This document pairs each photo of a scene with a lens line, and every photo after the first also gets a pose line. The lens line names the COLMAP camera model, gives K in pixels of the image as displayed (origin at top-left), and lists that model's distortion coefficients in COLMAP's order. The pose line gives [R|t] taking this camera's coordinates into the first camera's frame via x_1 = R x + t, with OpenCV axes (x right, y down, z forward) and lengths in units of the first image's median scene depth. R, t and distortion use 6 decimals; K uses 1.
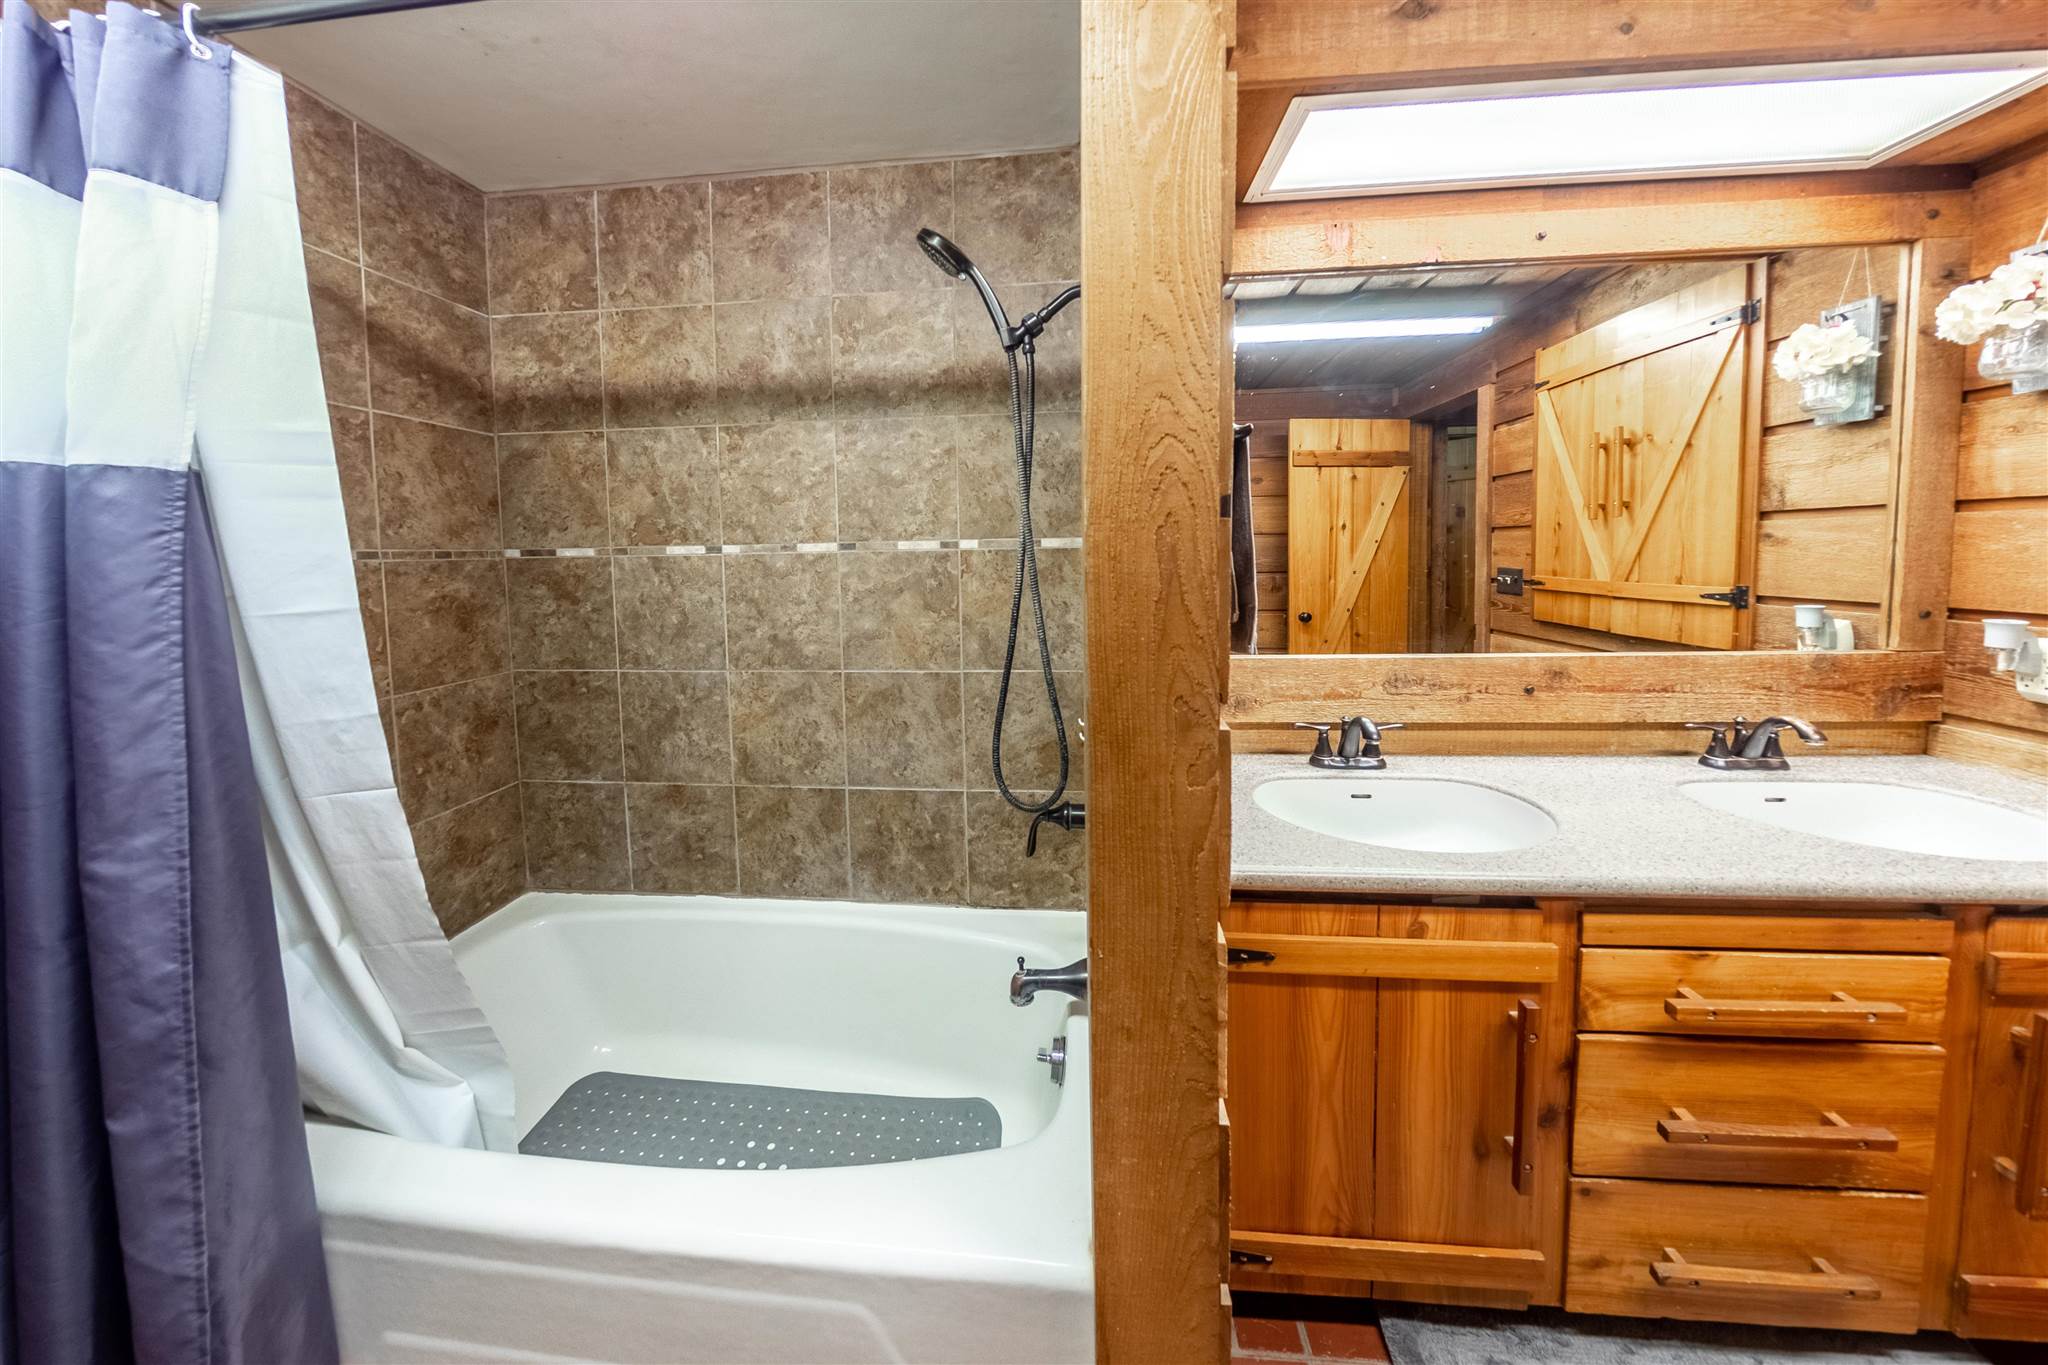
lens RADIAL K [[642.0, 0, 1025.8], [0, 642.0, 643.9], [0, 0, 1]] dist [-0.000414, 0.000031]
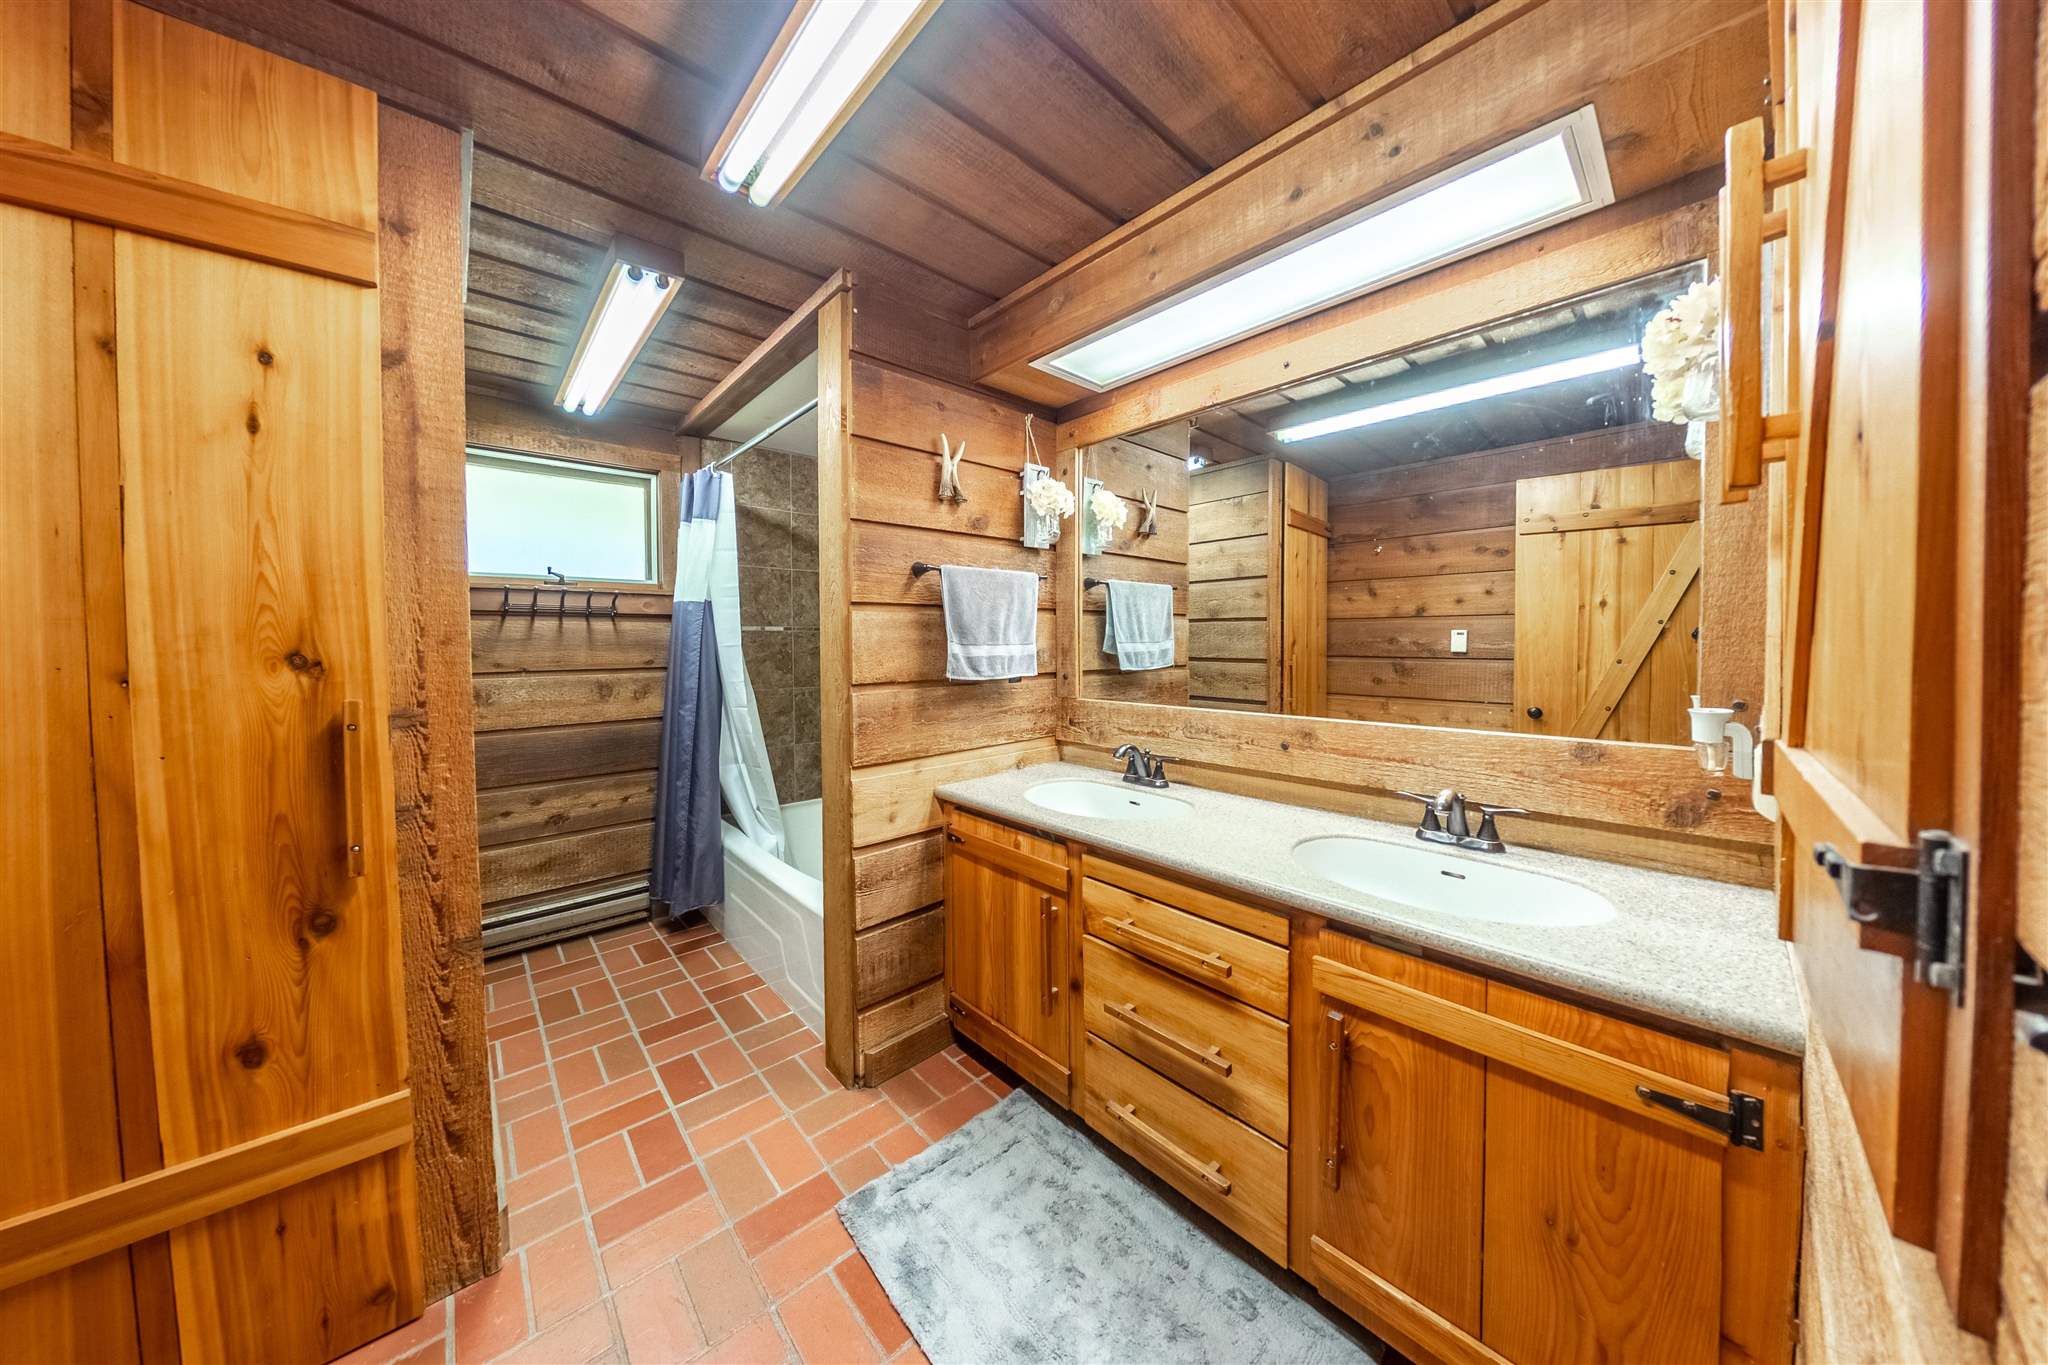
lens RADIAL K [[639.9, 0, 1013.9], [0, 639.9, 745.5], [0, 0, 1]] dist [-0.012596, 0.000256]
pose [[0.723447, 0.123763, -0.679196, 1.220361], [-0.105550, 0.992062, 0.068347, 0.042974], [0.682264, 0.022244, 0.730767, -0.190303]]
